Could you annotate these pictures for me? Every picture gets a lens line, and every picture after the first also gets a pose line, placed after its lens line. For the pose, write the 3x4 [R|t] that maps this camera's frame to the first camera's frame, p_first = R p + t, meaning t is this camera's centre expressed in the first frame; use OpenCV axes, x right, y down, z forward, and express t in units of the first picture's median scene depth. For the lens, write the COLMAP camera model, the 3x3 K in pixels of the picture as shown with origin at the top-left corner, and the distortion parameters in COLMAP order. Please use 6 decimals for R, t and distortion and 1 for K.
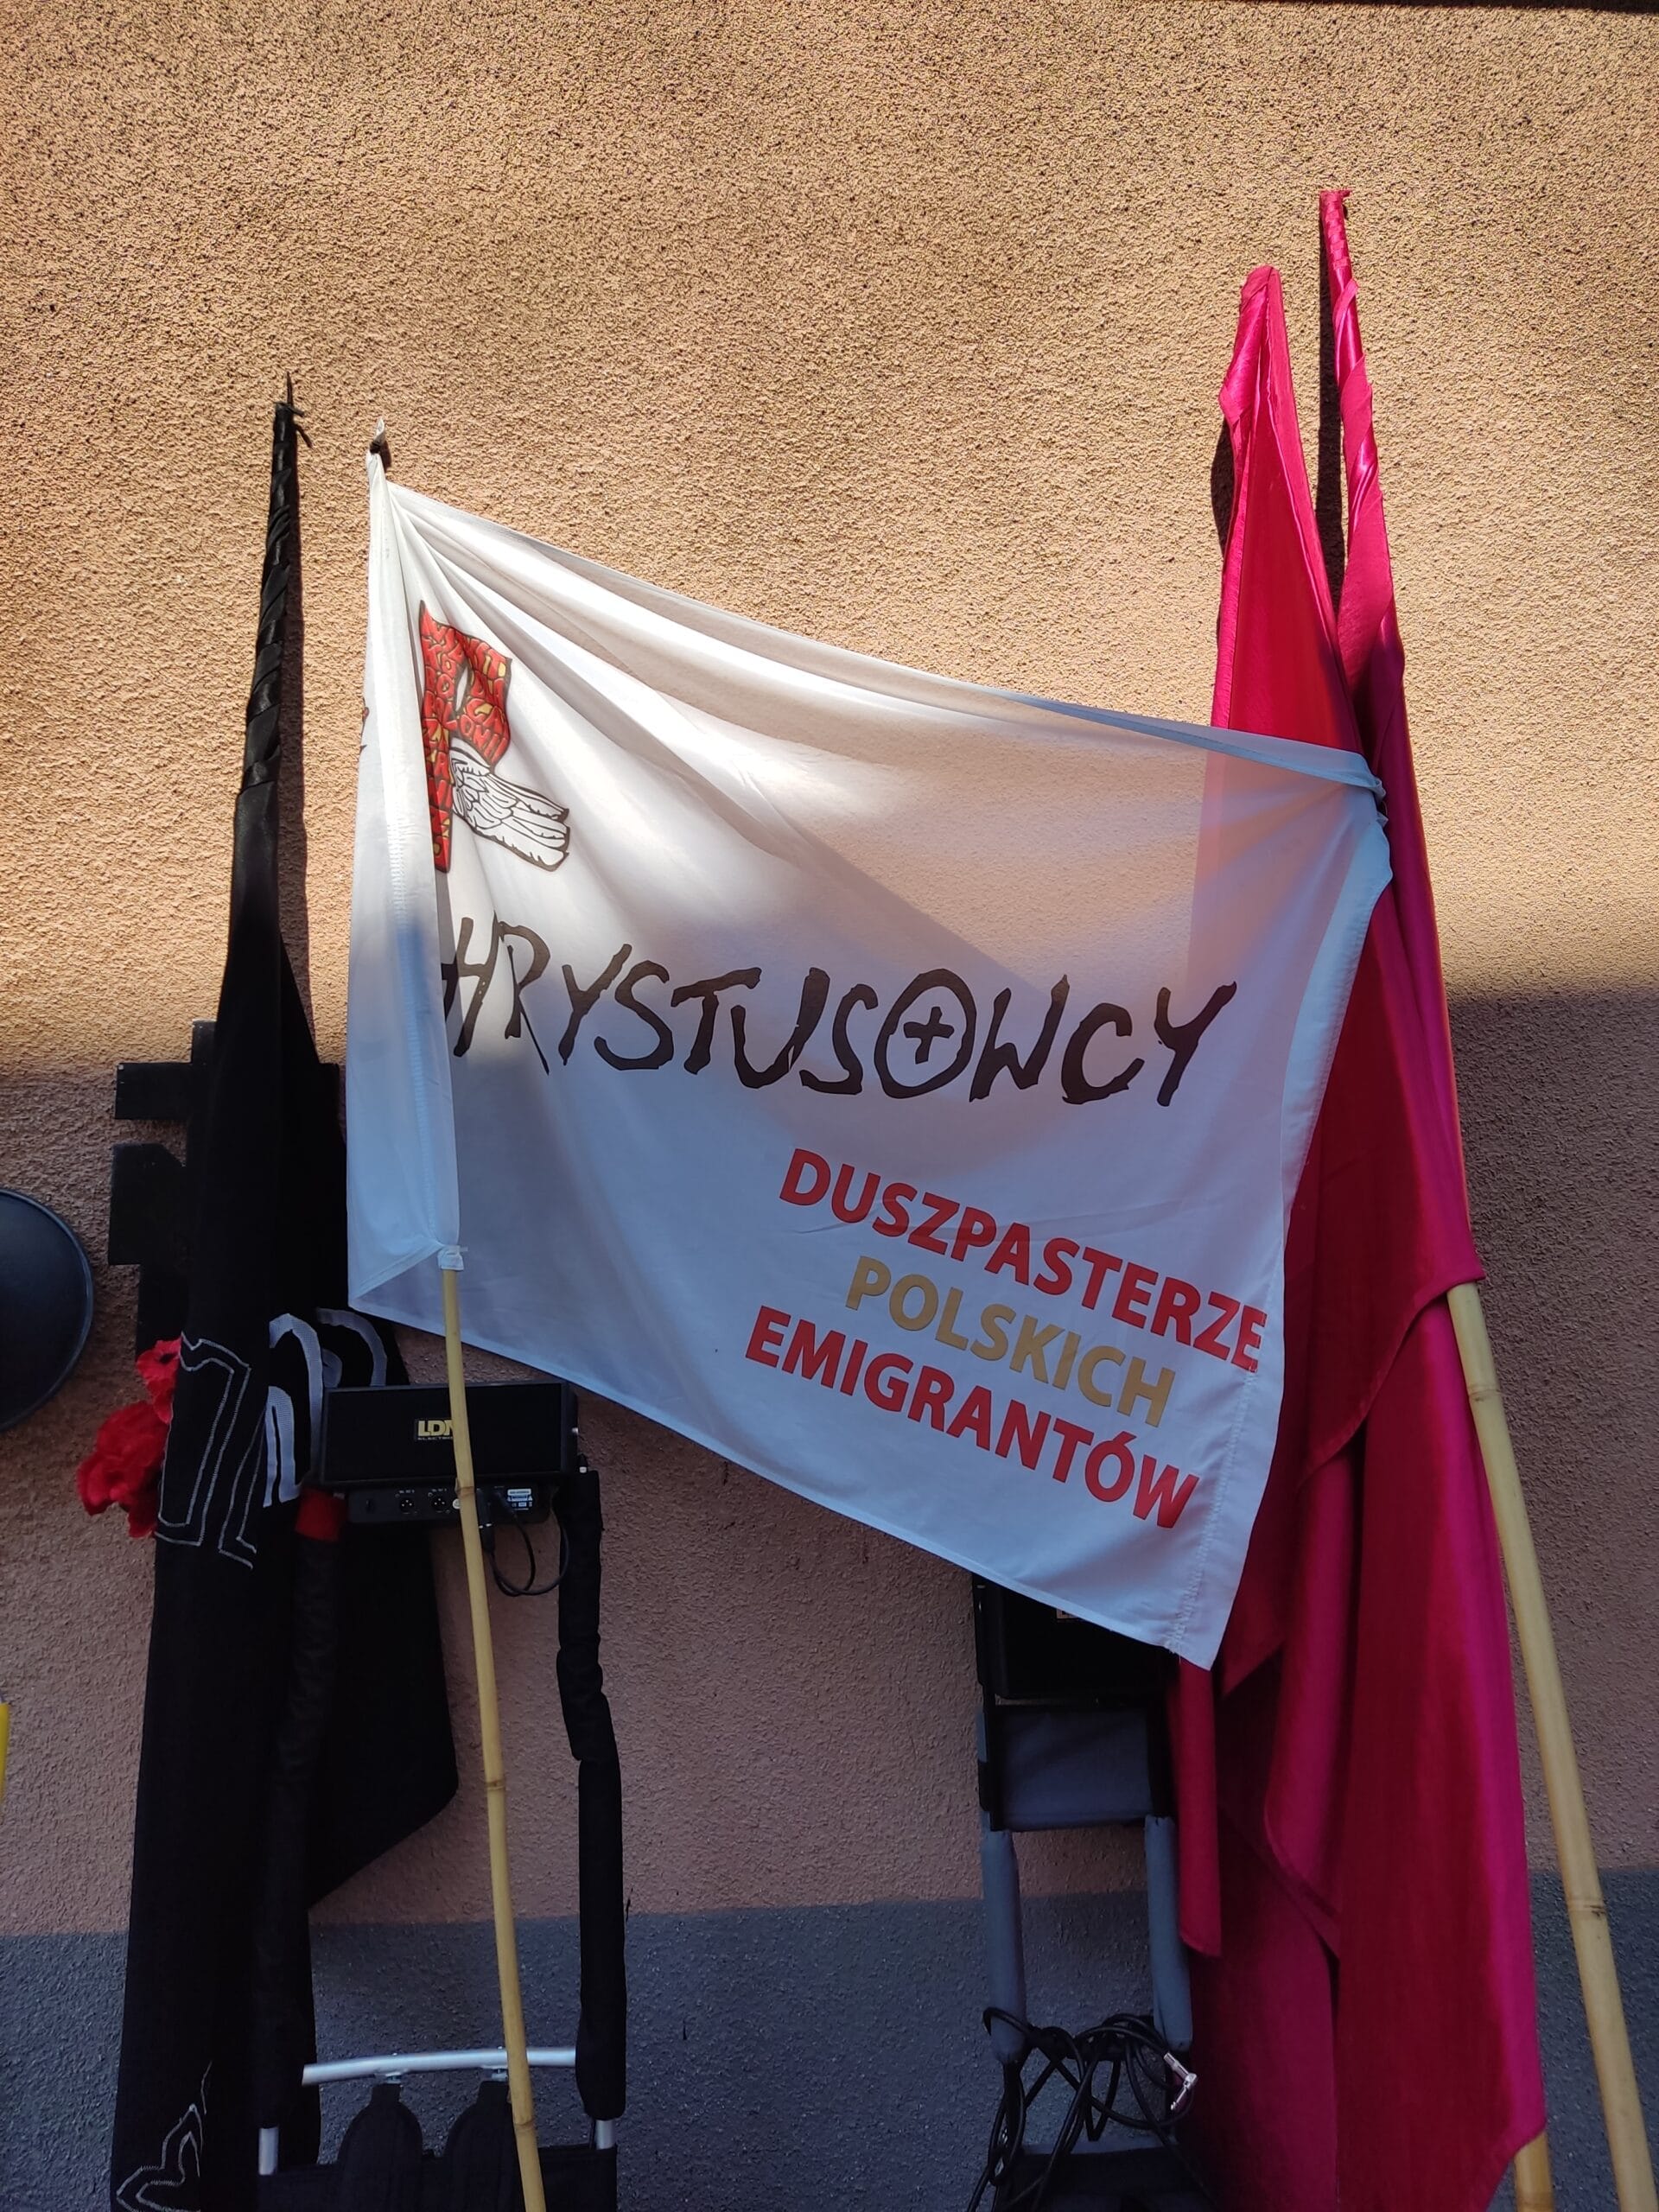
lens RADIAL K [[1641.8, 0, 783.2], [0, 1641.8, 1096.0], [0, 0, 1]] dist [0.085971, -0.117771]
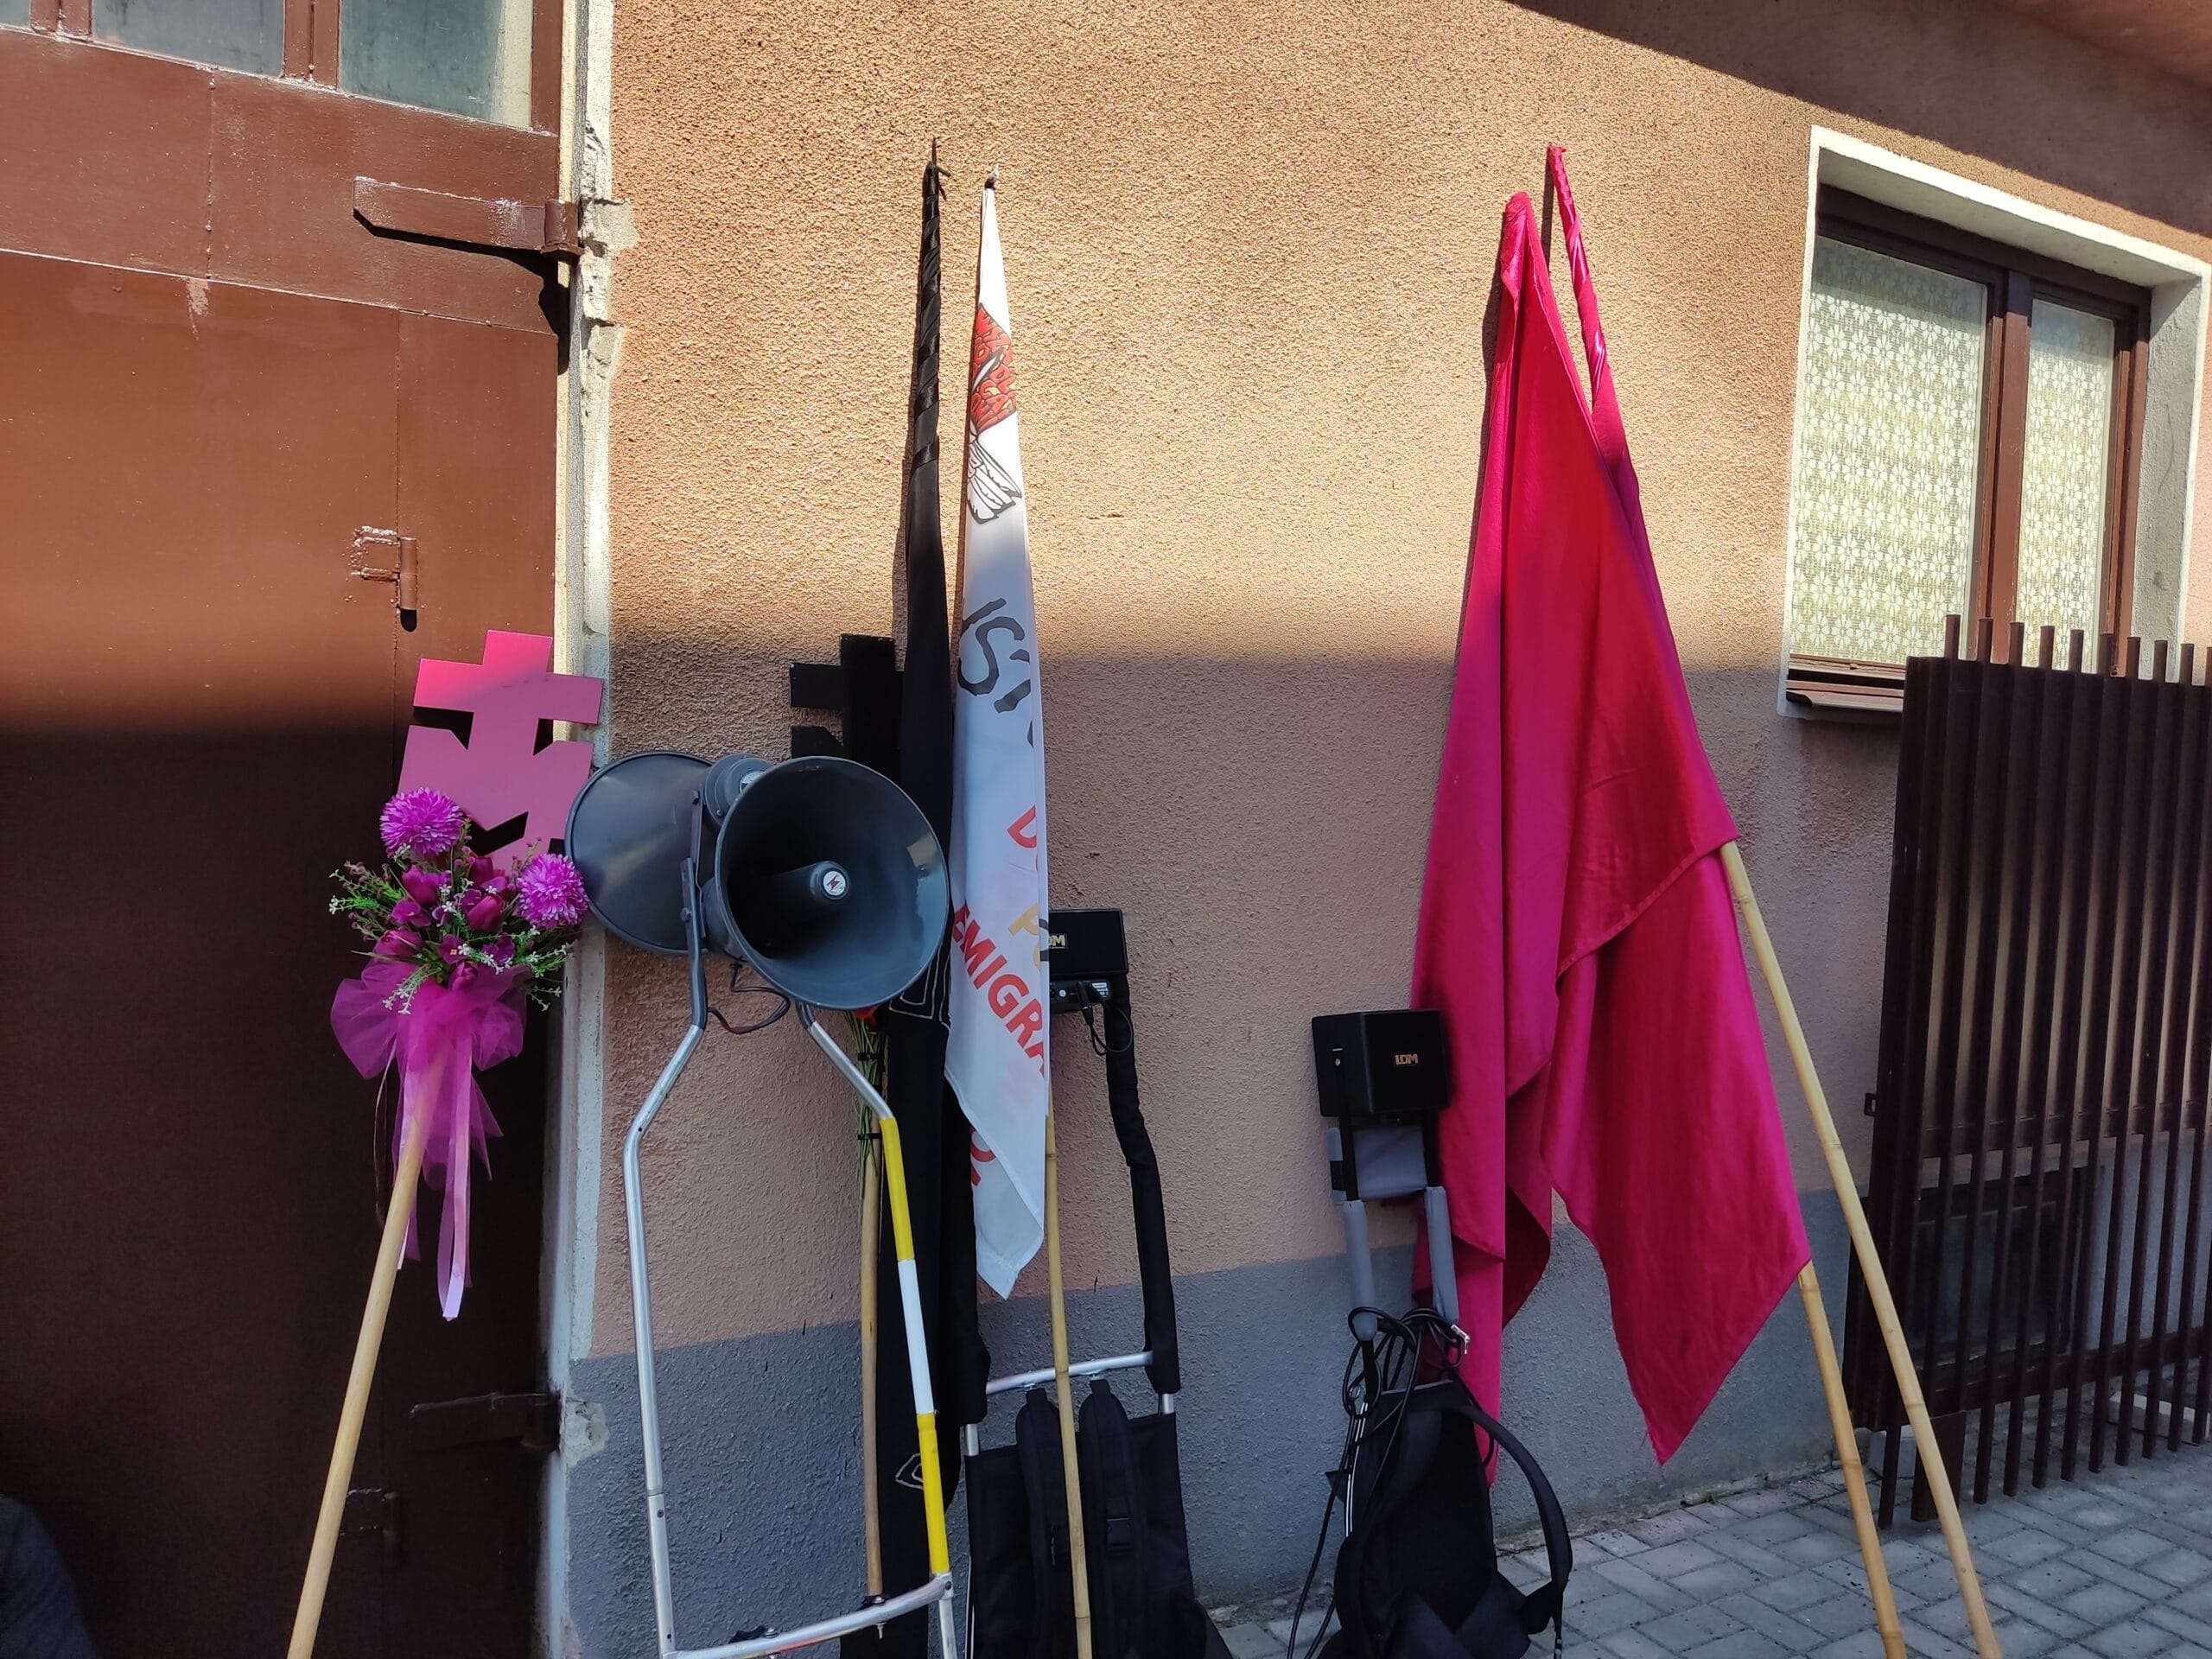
lens RADIAL K [[1641.8, 0, 1085.0], [0, 1641.8, 815.6], [0, 0, 1]] dist [0.085971, -0.117771]
pose [[0.903661, 0.030979, 0.427127, -0.727152], [-0.052865, 0.997821, 0.039475, 0.035214], [-0.424974, -0.058252, 0.903329, -0.248382]]
